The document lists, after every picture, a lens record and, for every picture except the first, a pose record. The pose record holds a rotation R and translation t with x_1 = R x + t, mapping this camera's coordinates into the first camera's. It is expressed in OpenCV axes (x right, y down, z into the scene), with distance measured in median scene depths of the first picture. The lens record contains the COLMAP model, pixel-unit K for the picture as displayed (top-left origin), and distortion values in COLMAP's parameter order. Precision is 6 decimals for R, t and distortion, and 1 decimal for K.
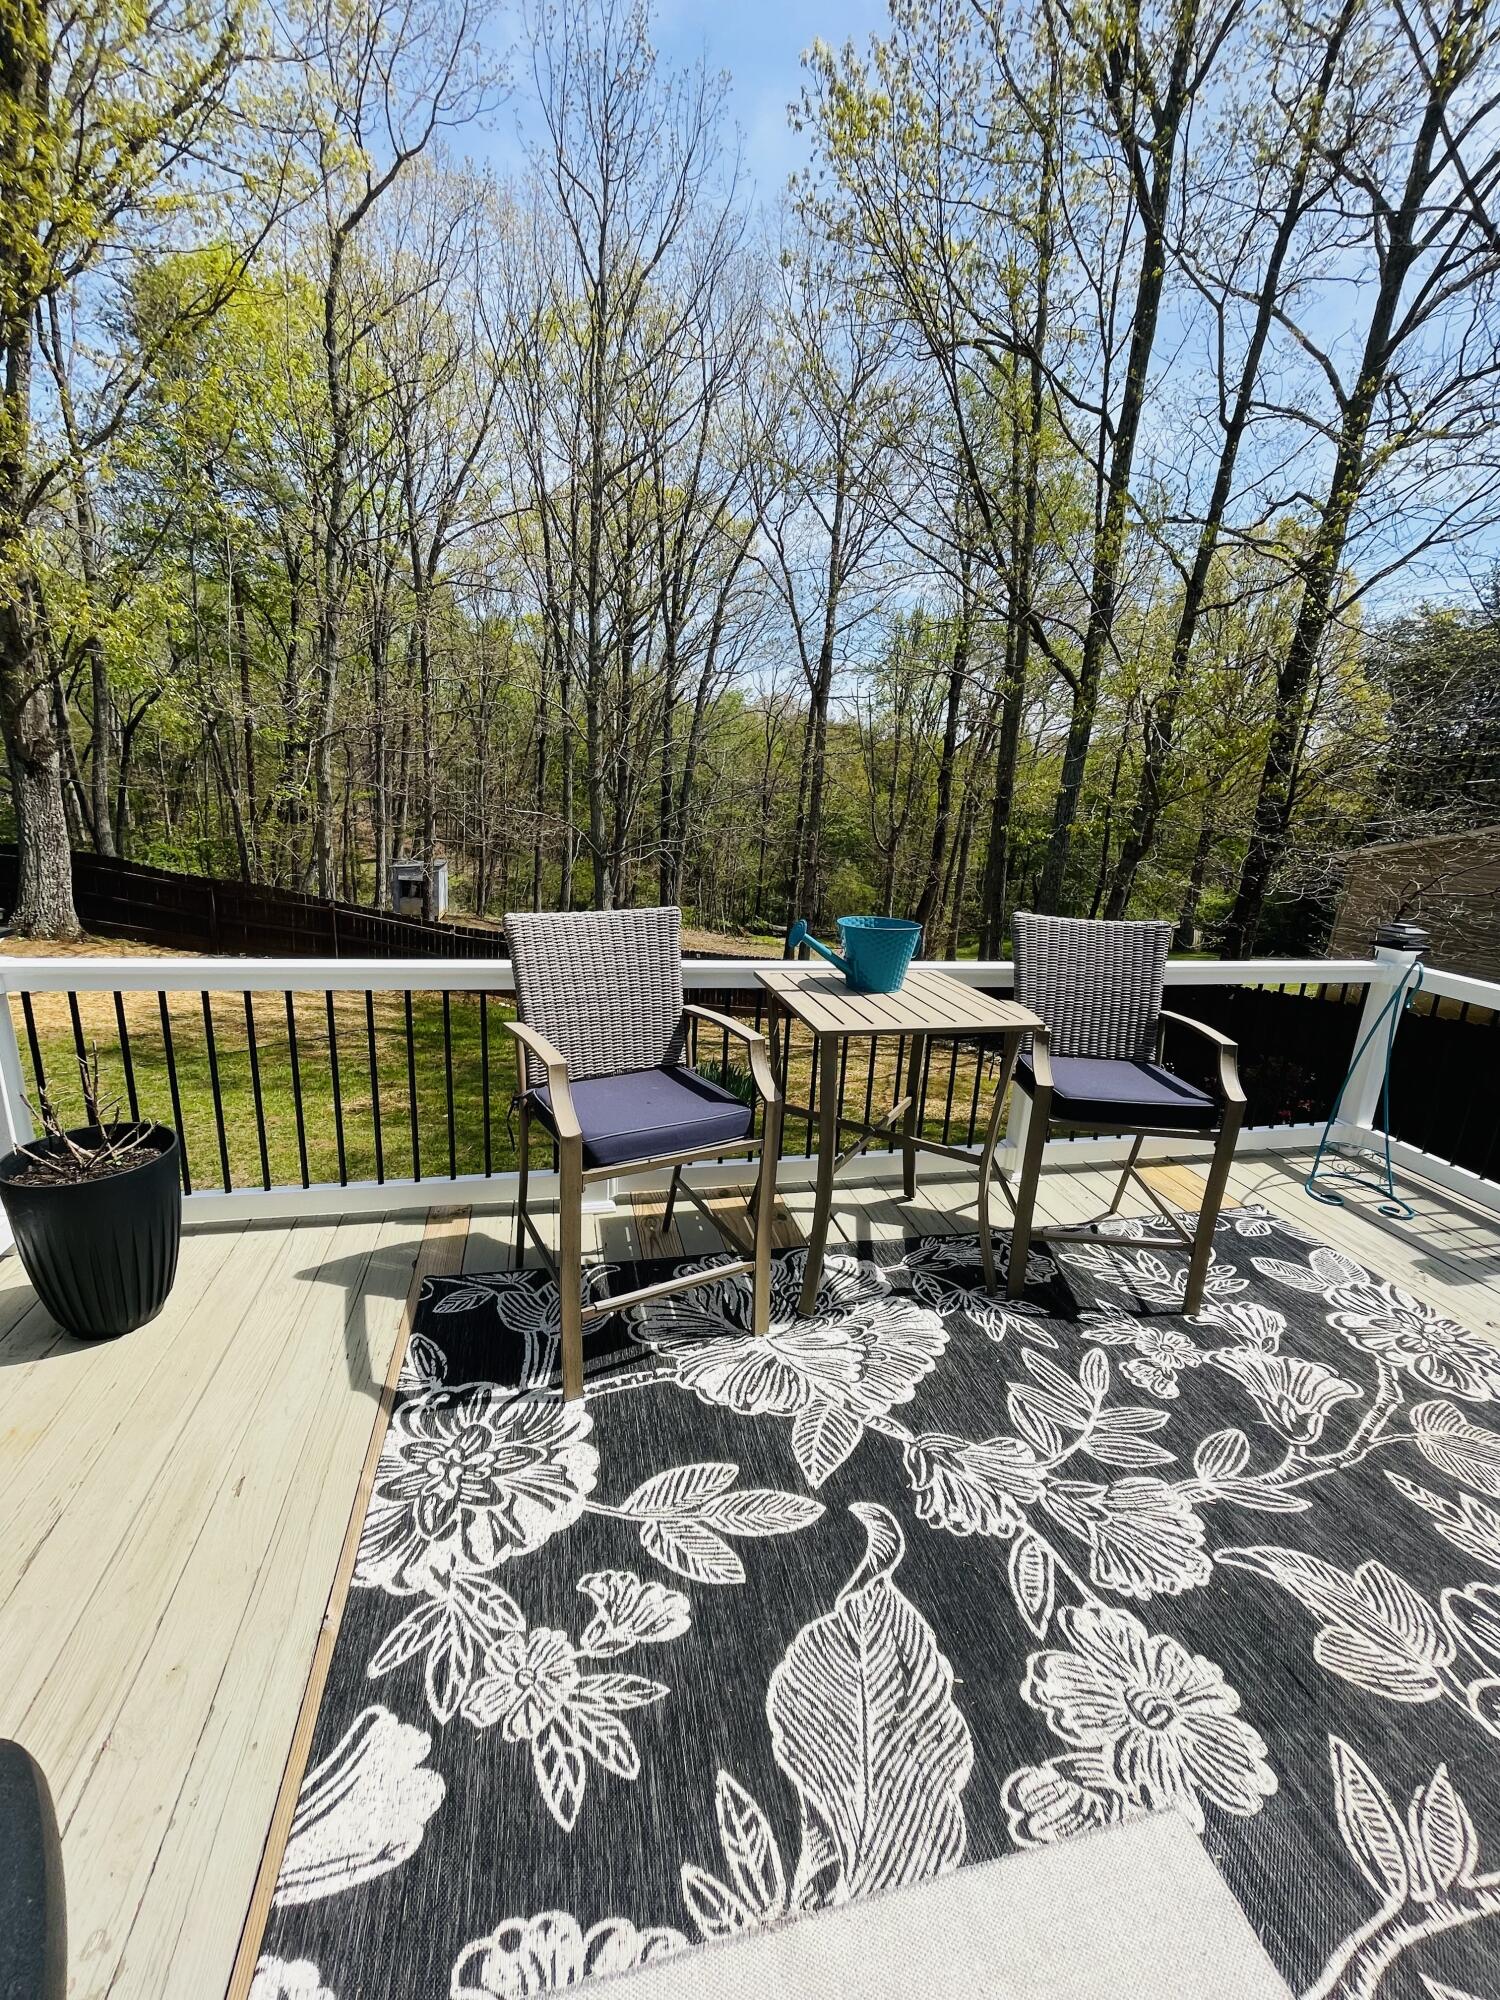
lens RADIAL K [[802.8, 0, 750.0], [0, 802.8, 1000.0], [0, 0, 1]] dist [0.000291, -0.000039]
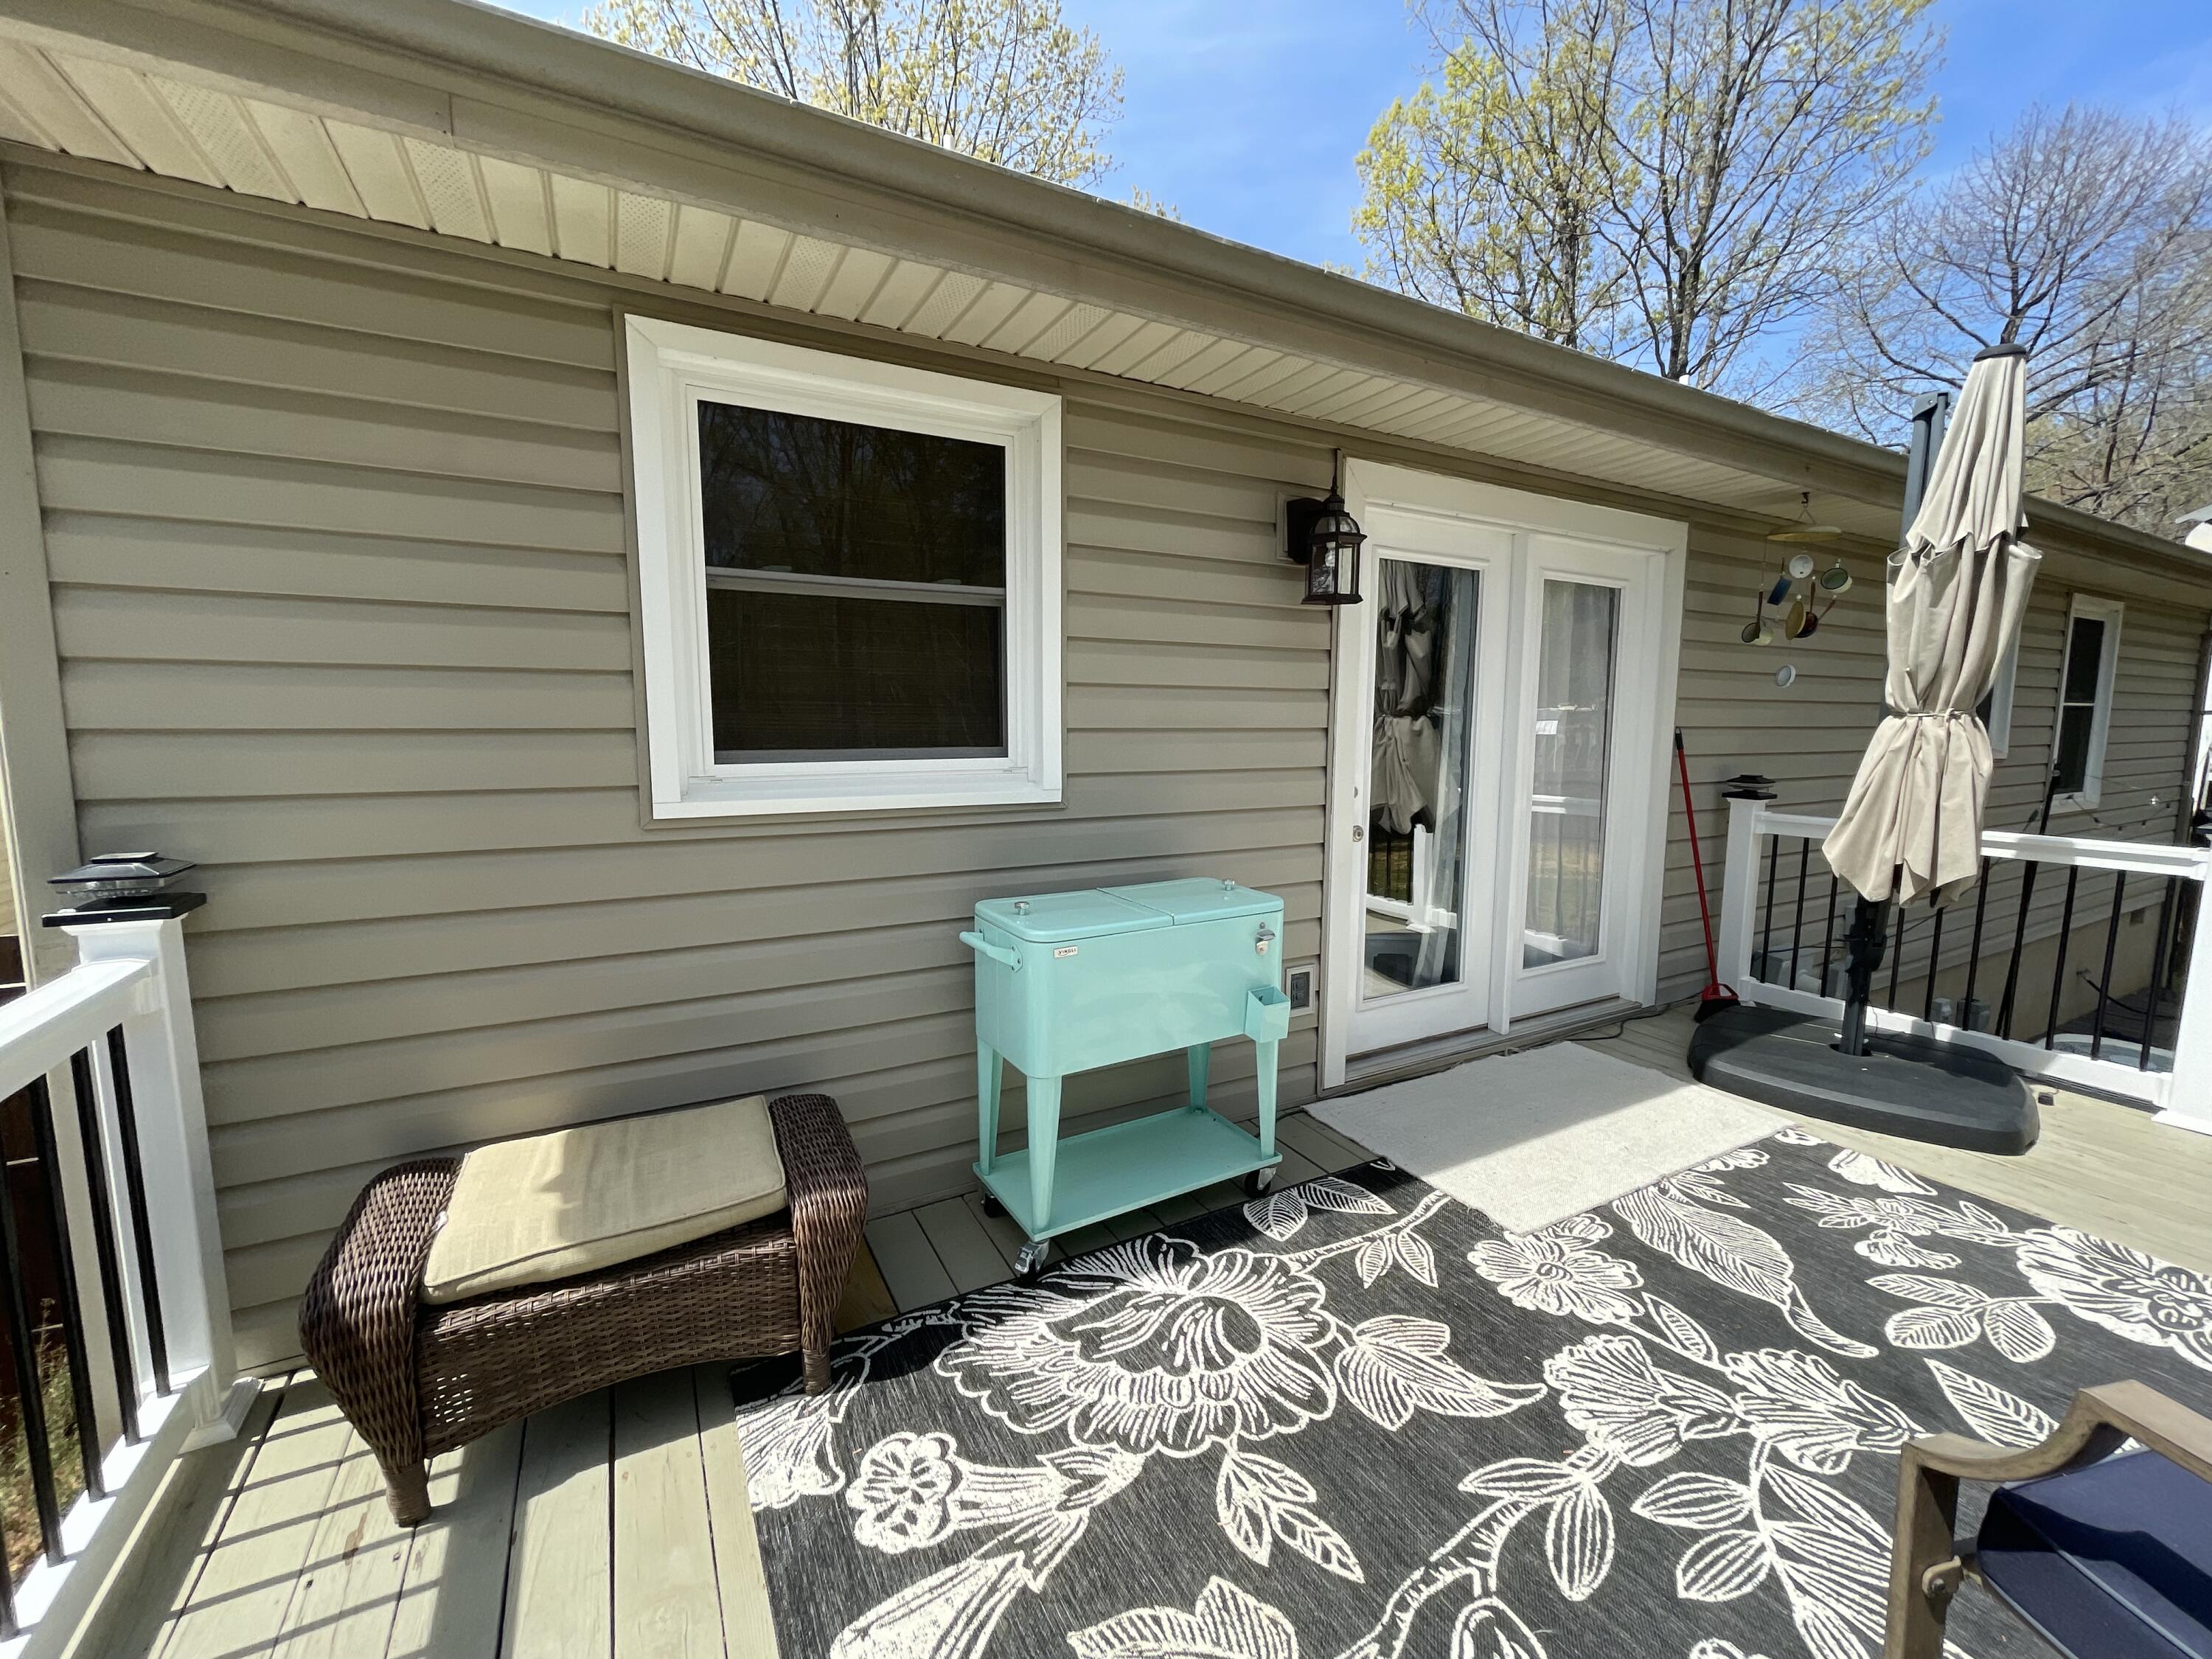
lens RADIAL K [[887.9, 0, 1098.6], [0, 887.9, 824.4], [0, 0, 1]] dist [0.000291, -0.000039]
pose [[-0.965395, -0.028915, -0.259185, 1.438675], [-0.122759, 0.927229, 0.353804, -0.235996], [0.230093, 0.373378, -0.898691, 1.641937]]
